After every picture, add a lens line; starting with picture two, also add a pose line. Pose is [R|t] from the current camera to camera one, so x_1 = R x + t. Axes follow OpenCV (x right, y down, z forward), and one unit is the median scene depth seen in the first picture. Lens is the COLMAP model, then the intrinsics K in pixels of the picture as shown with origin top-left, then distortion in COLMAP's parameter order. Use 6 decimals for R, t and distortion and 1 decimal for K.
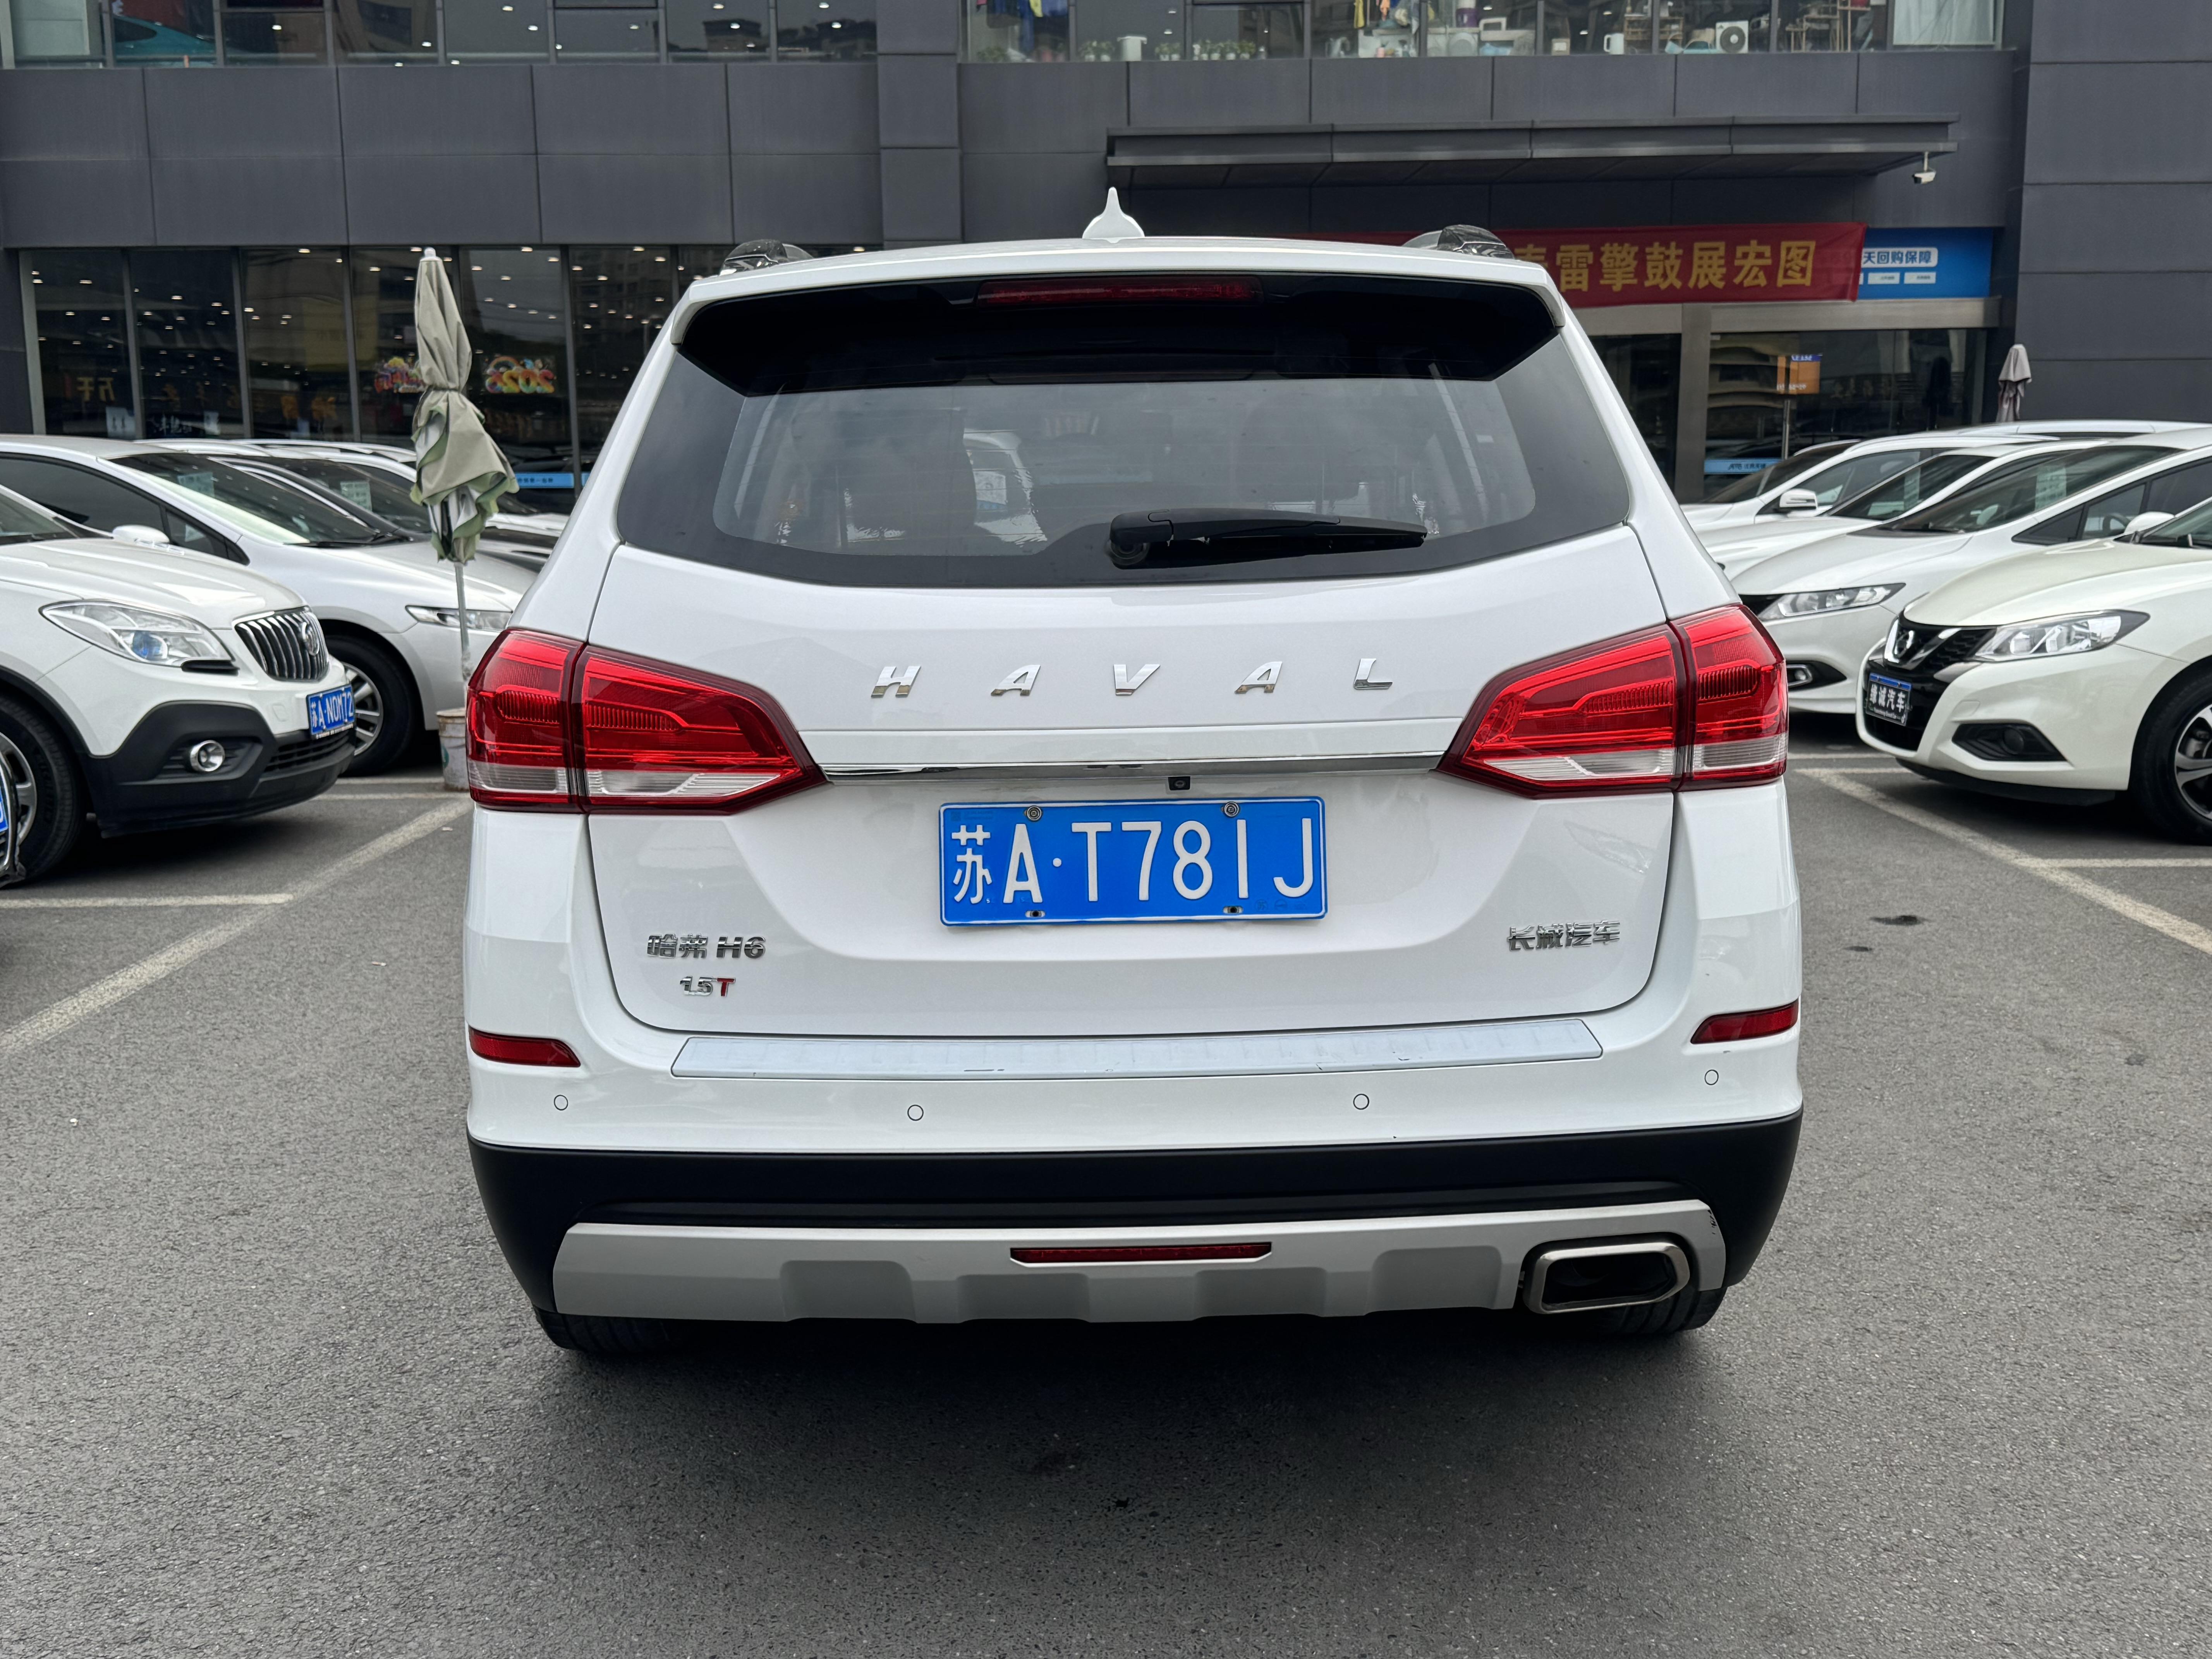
lens RADIAL K [[2254.2, 0, 1106.0], [0, 2254.2, 829.5], [0, 0, 1]] dist [0.118059, -0.236283]
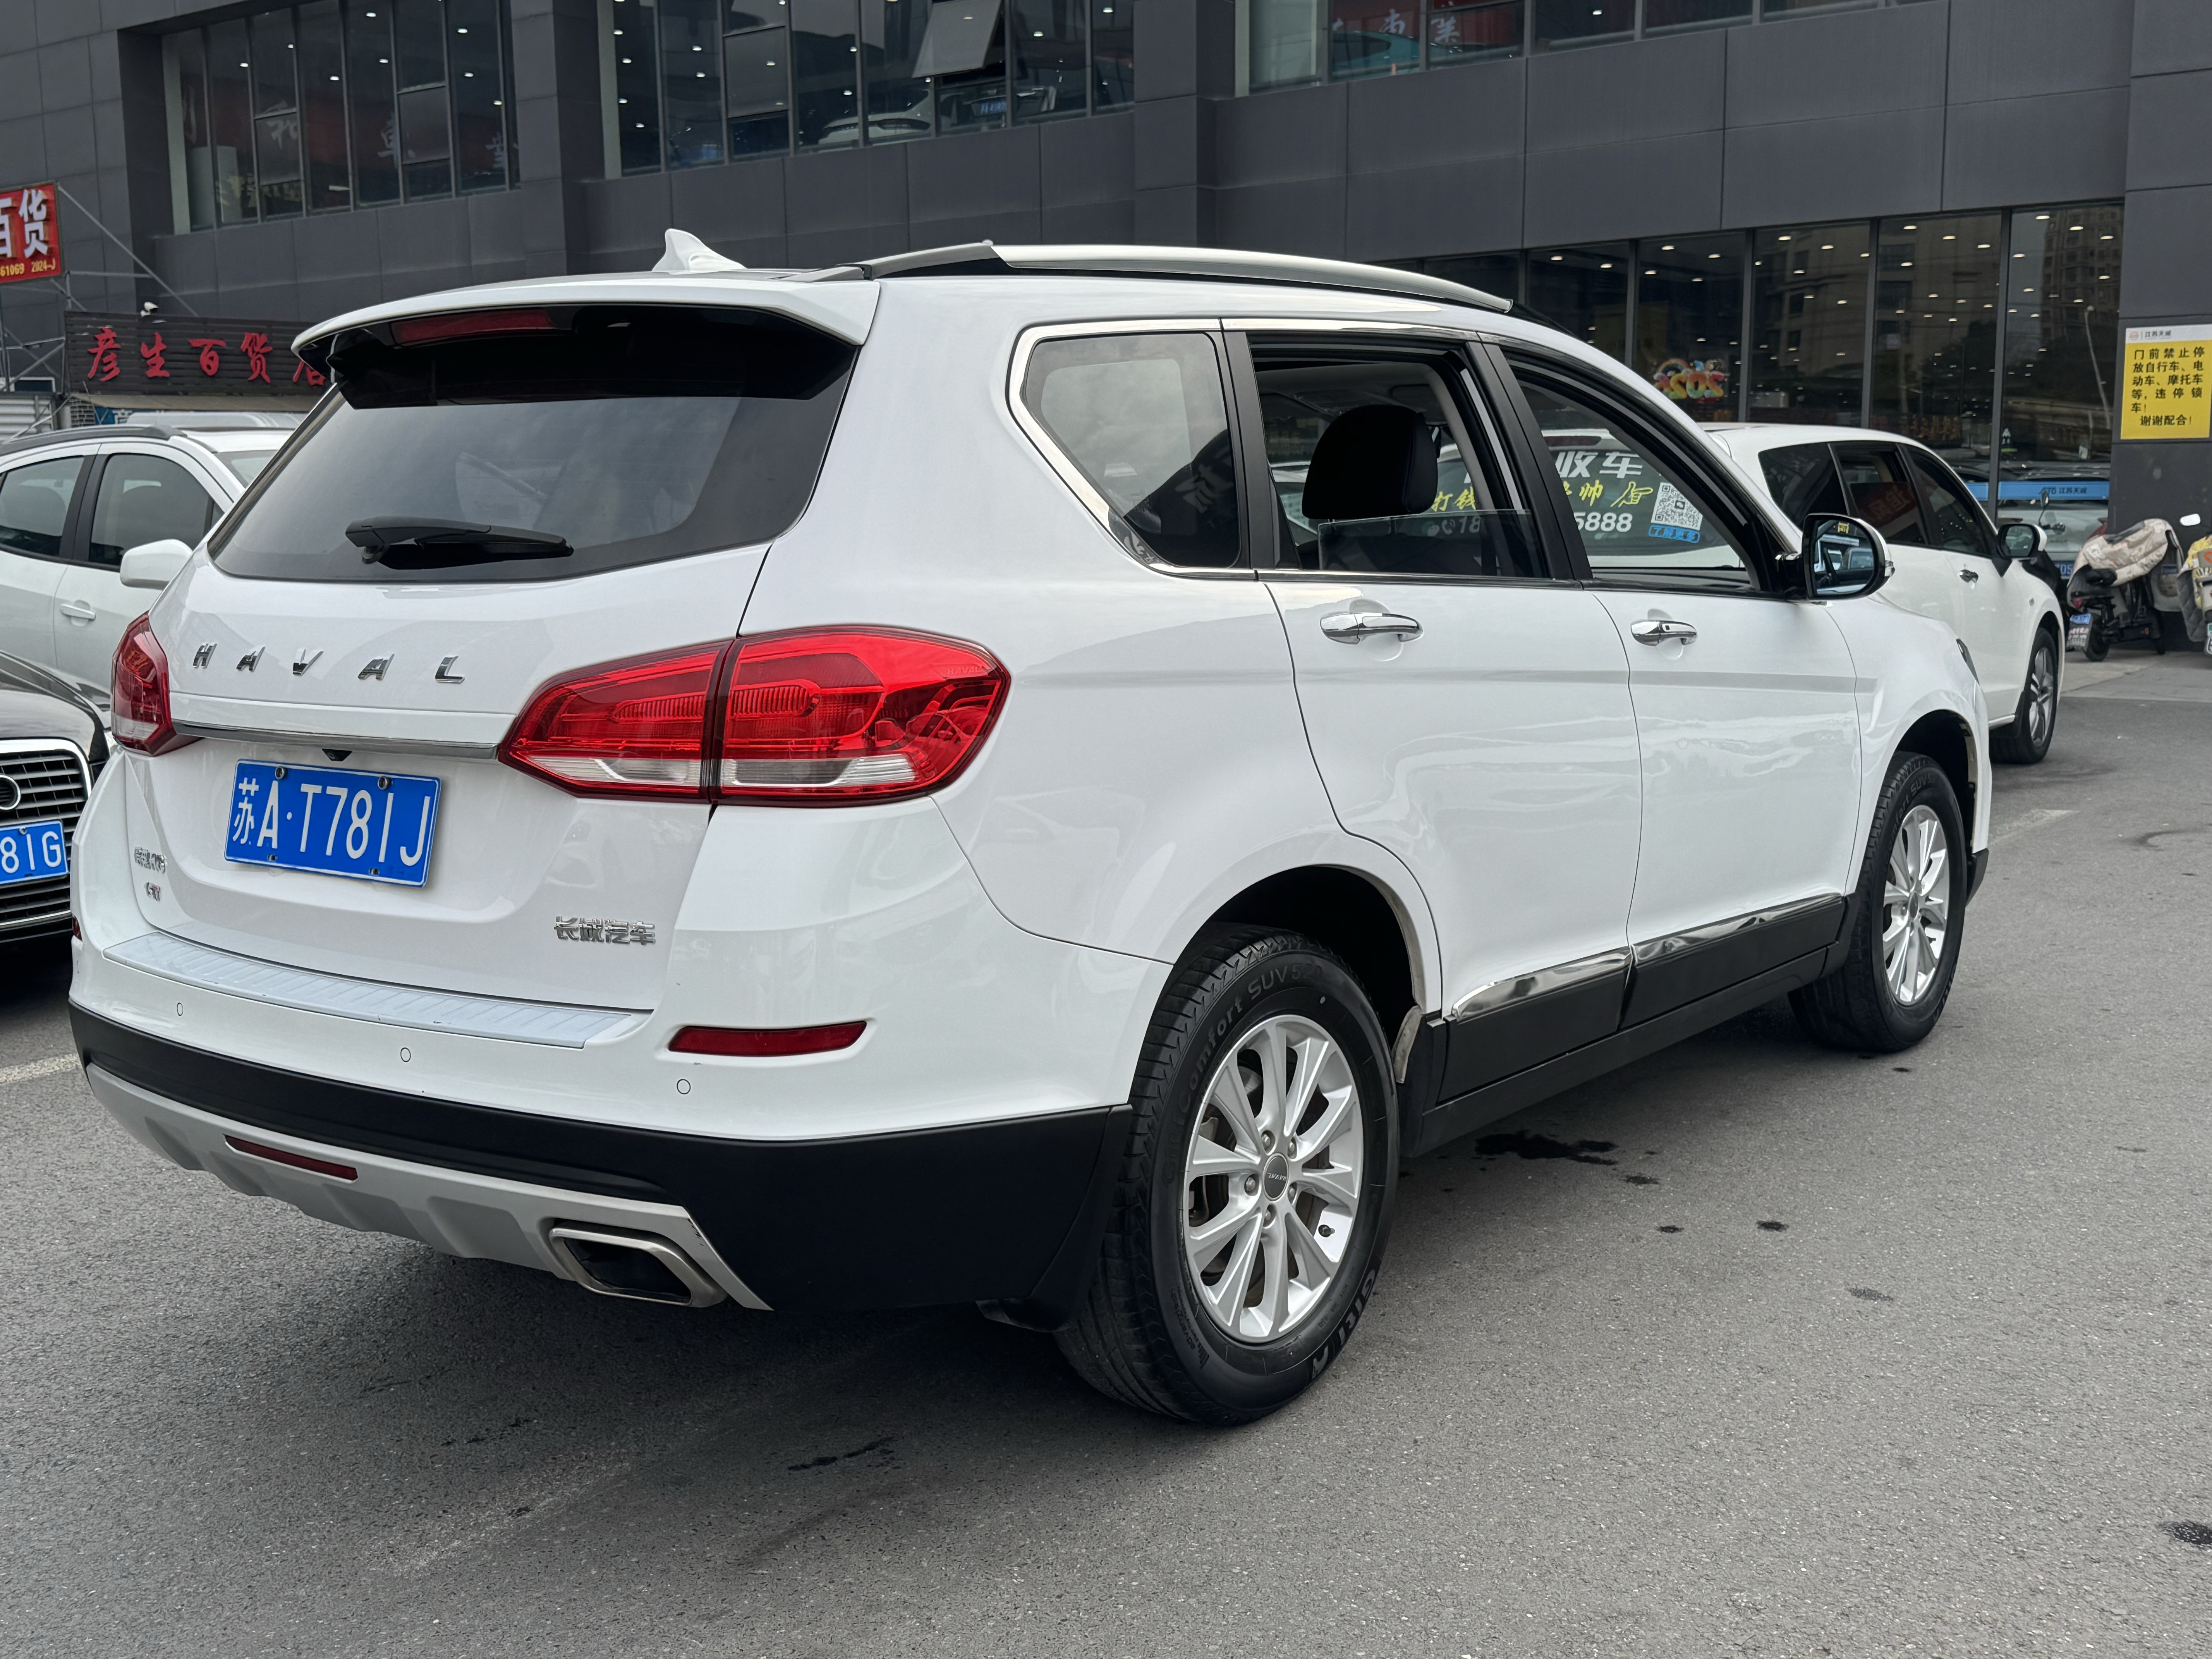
lens RADIAL K [[2469.9, 0, 1106.0], [0, 2469.9, 829.5], [0, 0, 1]] dist [-0.174350, 1.261797]
pose [[0.783866, 0.091272, -0.614185, 0.683030], [-0.094325, 0.995161, 0.027503, -0.033448], [0.613724, 0.036375, 0.788683, 0.158676]]
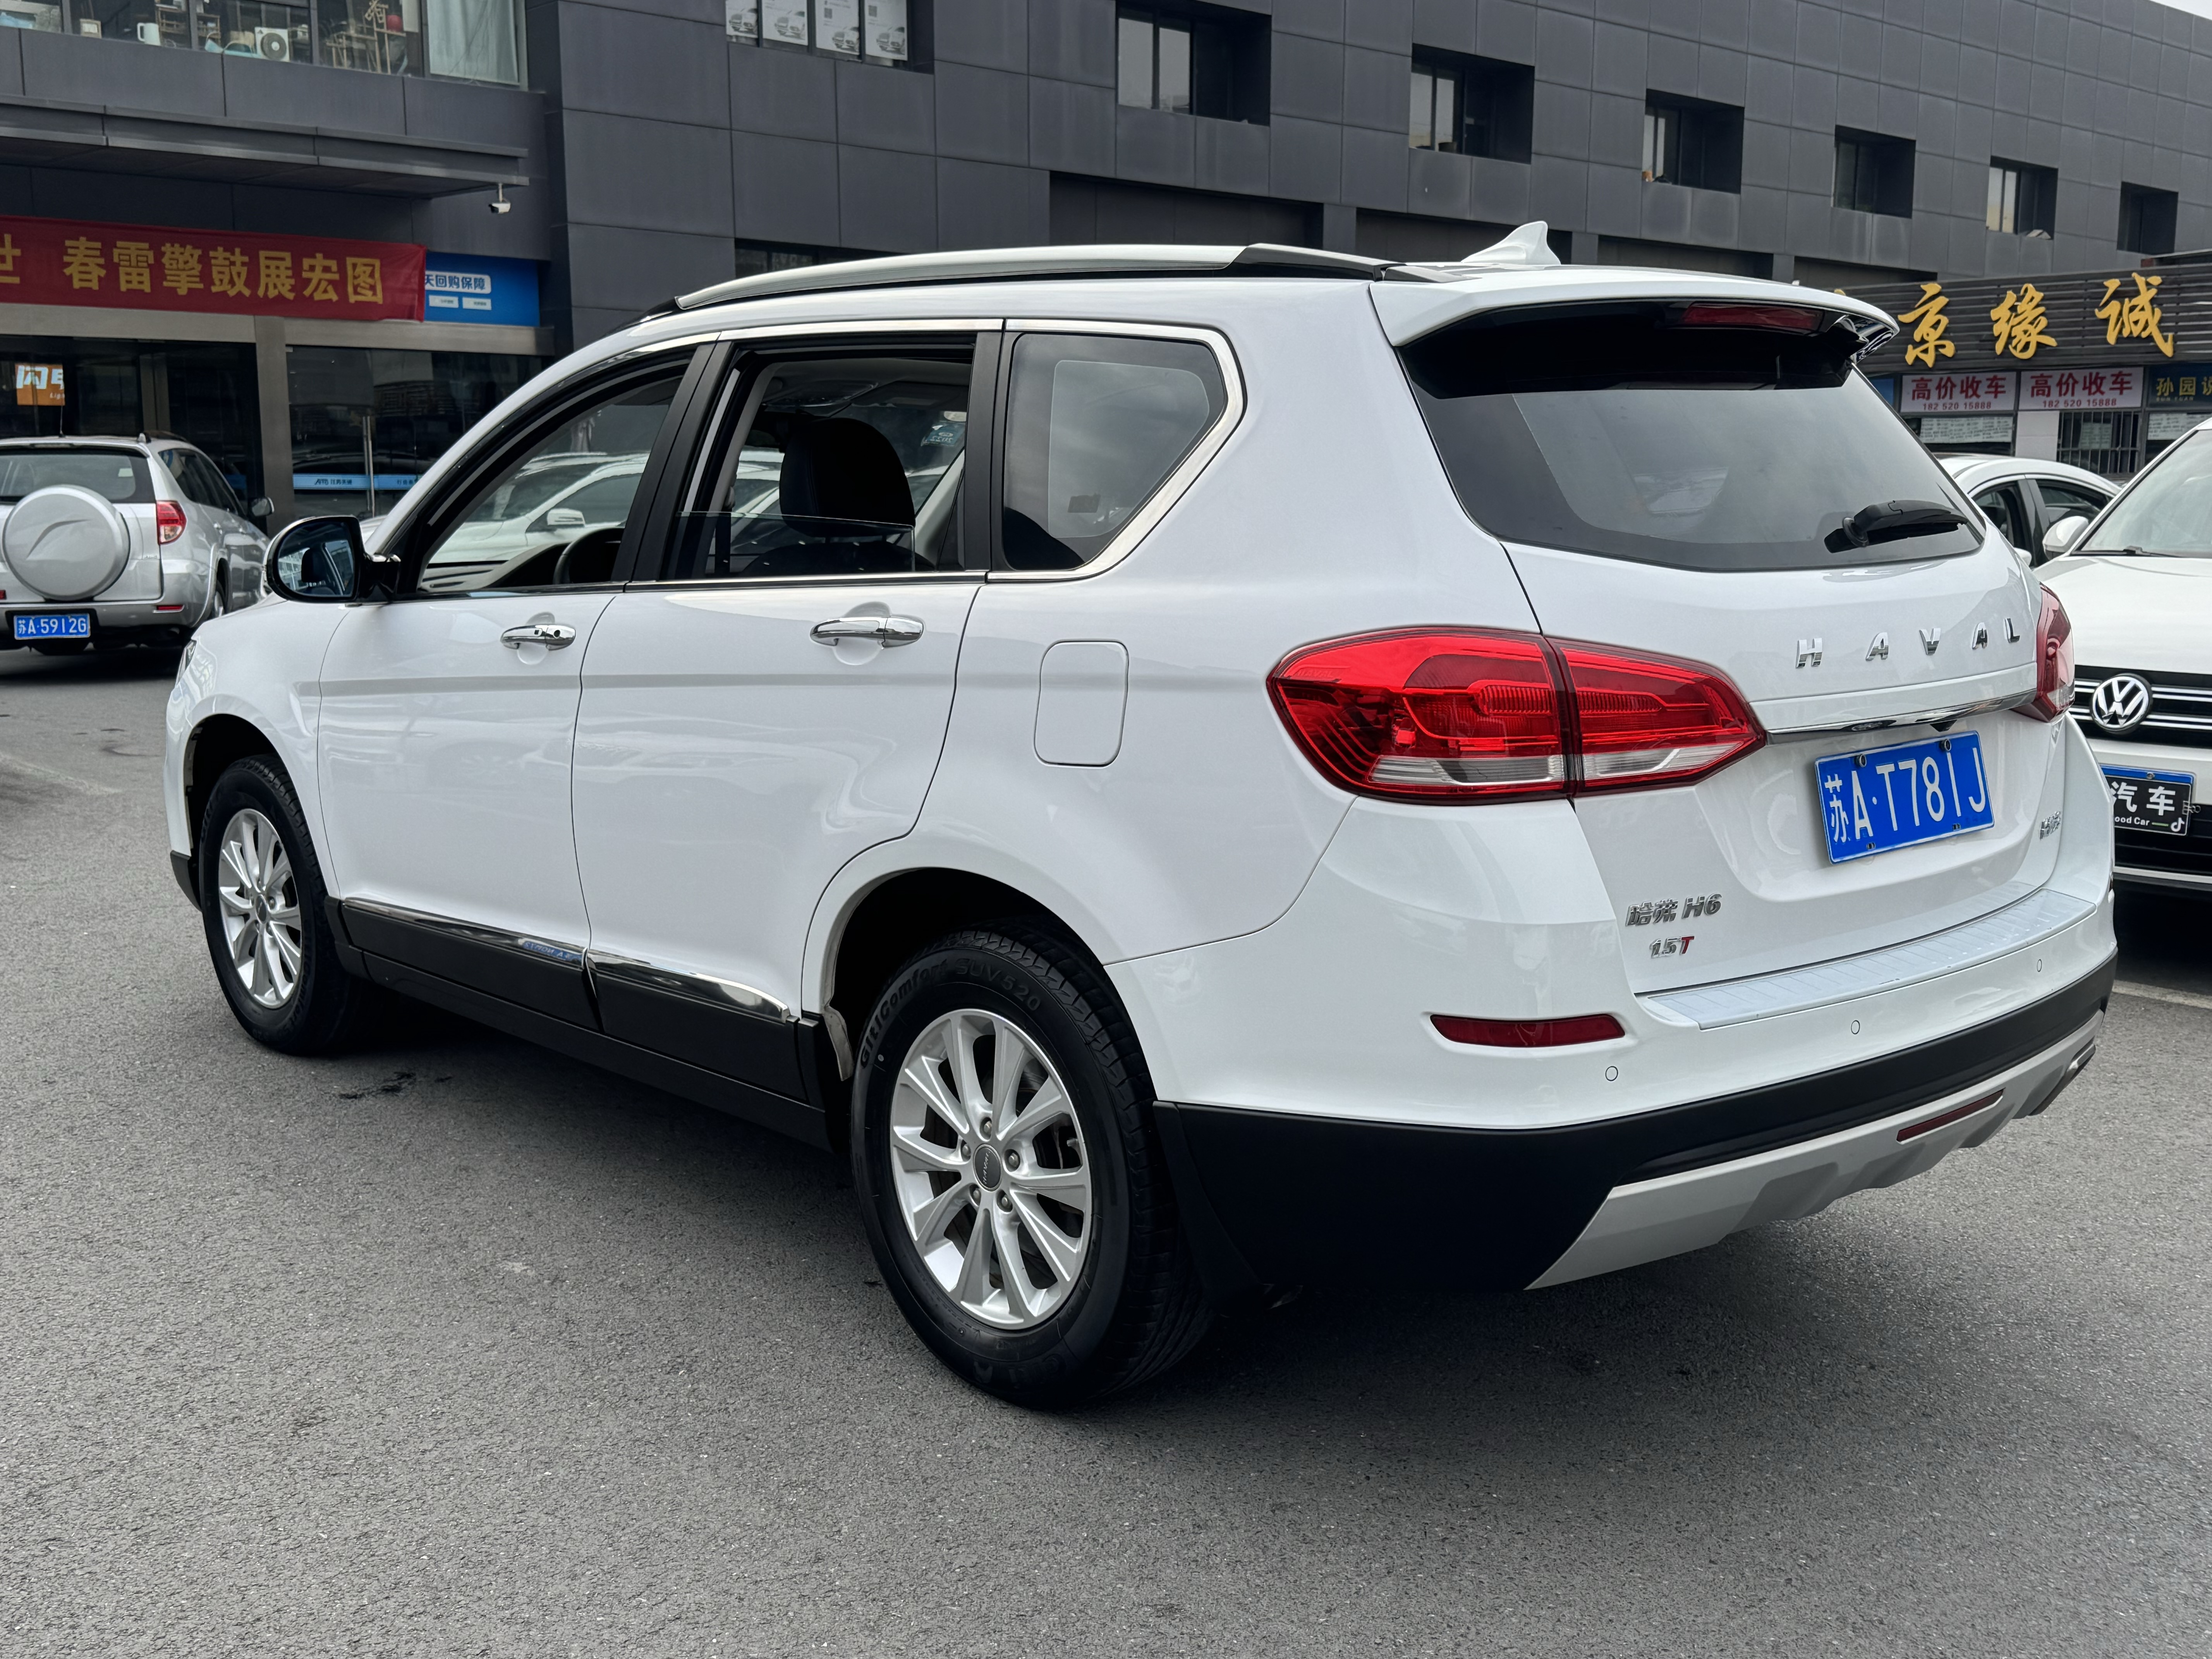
lens RADIAL K [[2254.2, 0, 1106.0], [0, 2254.2, 829.5], [0, 0, 1]] dist [0.118059, -0.236283]
pose [[0.738621, -0.094616, 0.667448, -0.695466], [0.100448, 0.994495, 0.029819, -0.028978], [-0.666595, 0.045019, 0.744059, 0.239087]]
